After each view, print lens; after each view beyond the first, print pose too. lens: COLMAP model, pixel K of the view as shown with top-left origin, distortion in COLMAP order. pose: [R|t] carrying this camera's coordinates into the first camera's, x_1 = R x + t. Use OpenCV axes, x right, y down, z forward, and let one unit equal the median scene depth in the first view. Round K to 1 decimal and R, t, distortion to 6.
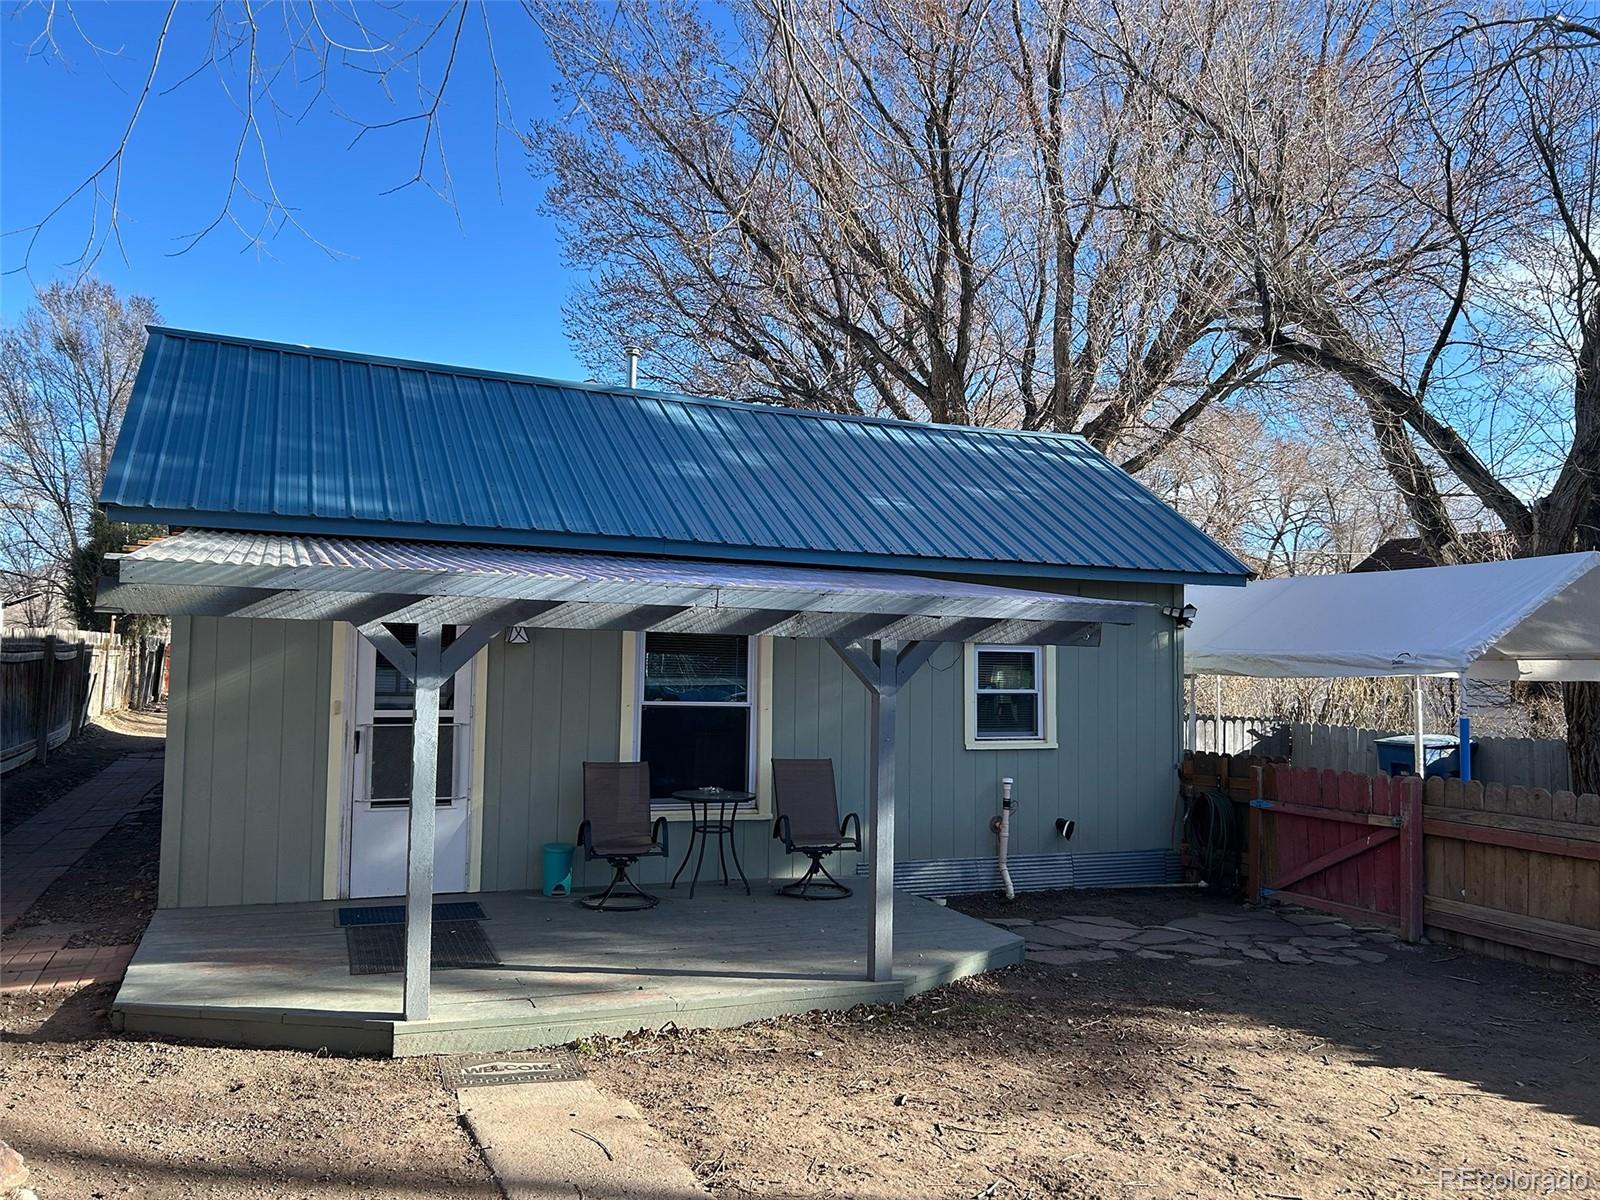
lens RADIAL K [[1205.0, 0, 790.3], [0, 1205.0, 603.6], [0, 0, 1]] dist [0.036982, -0.025105]
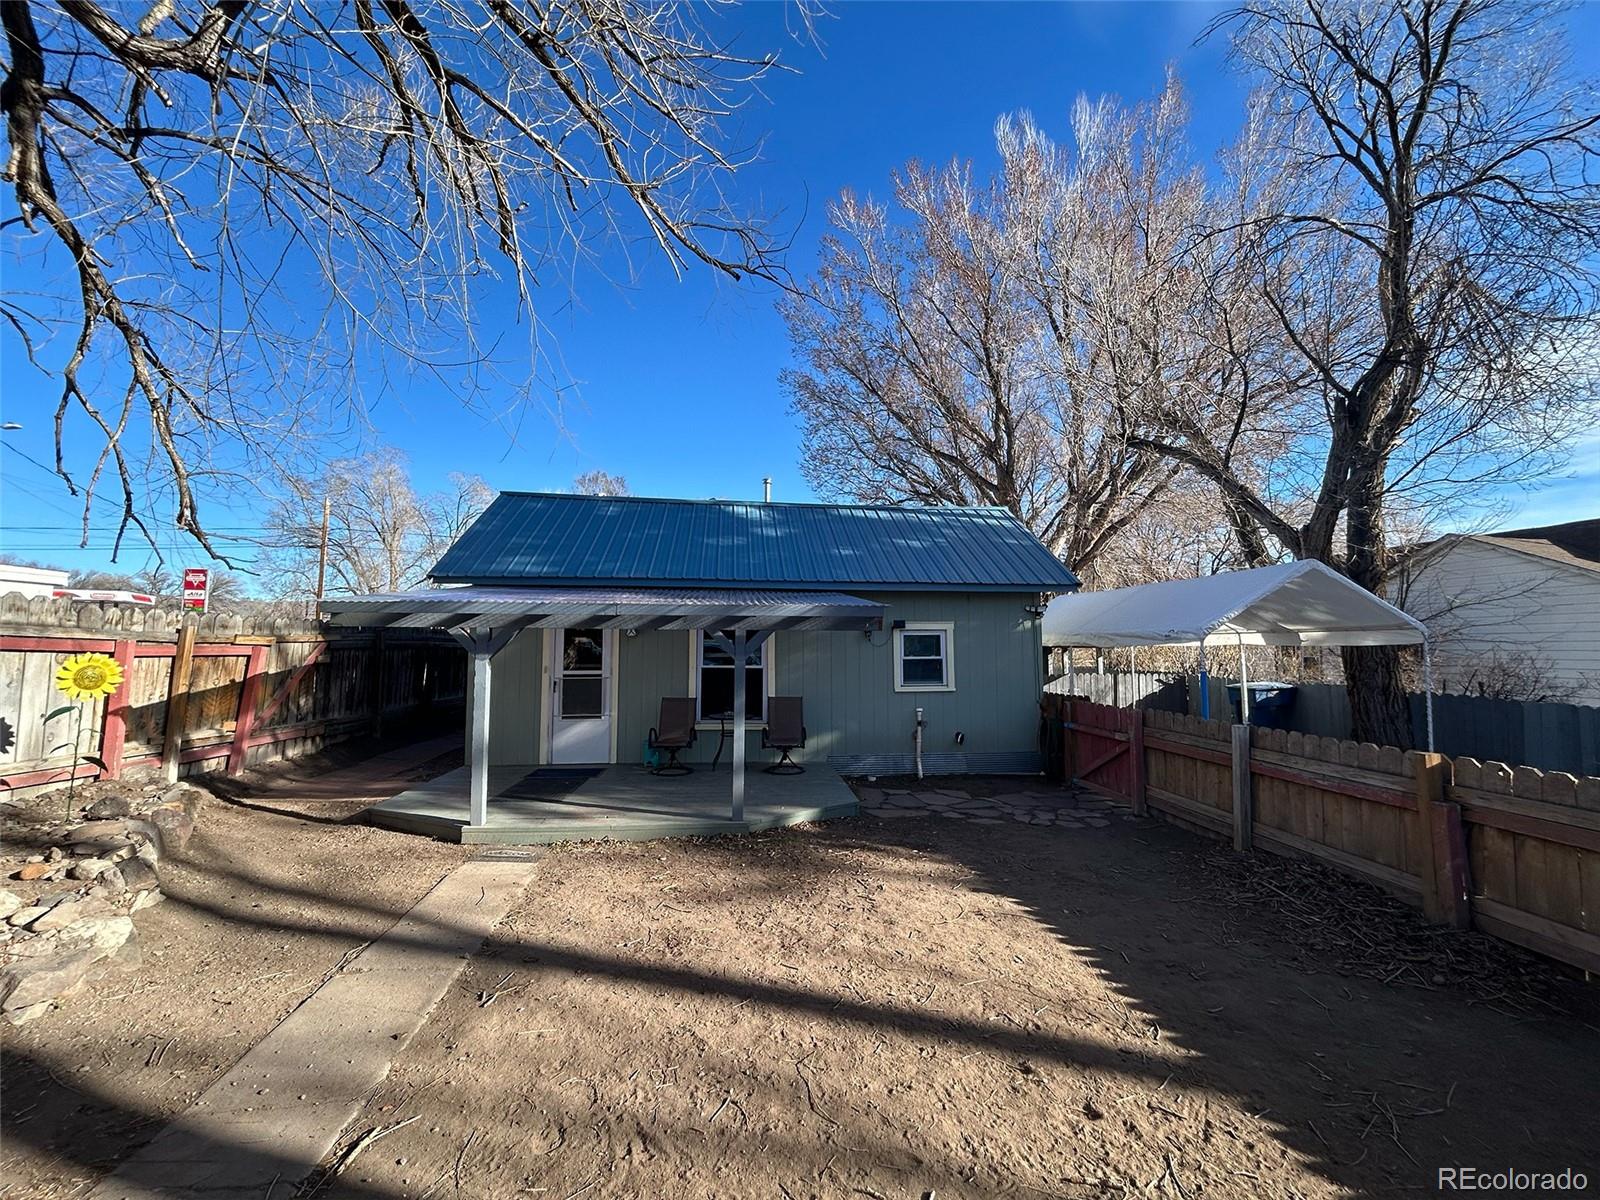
lens RADIAL K [[640.0, 0, 806.6], [0, 640.0, 599.9], [0, 0, 1]] dist [-0.007529, 0.000227]
pose [[0.958730, -0.037436, -0.281843, 0.351363], [0.031478, 0.999176, -0.025641, 0.010416], [0.282570, 0.015711, 0.959118, 0.093011]]
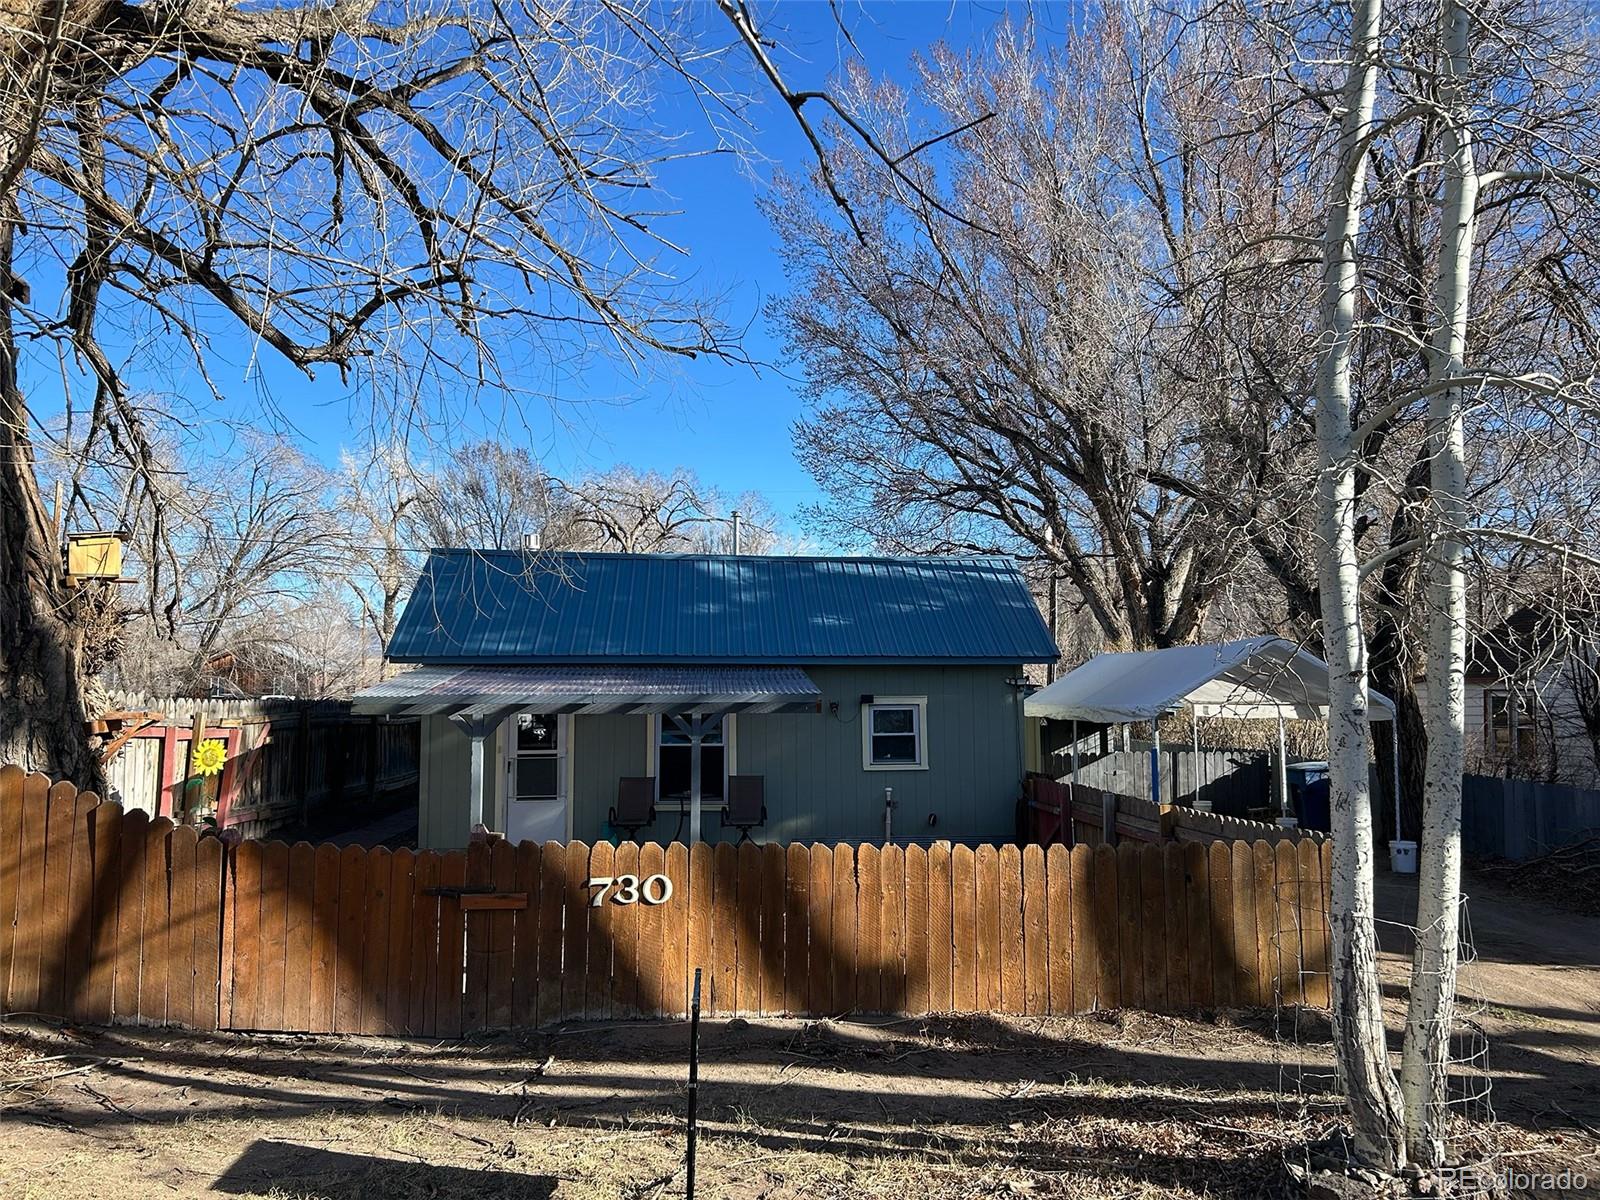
lens RADIAL K [[1205.0, 0, 809.0], [0, 1205.0, 593.7], [0, 0, 1]] dist [0.036982, -0.025105]
pose [[0.950277, -0.050497, -0.307284, 0.722508], [0.038575, 0.998253, -0.044754, -0.060018], [0.309007, 0.030676, 0.950565, -0.725945]]
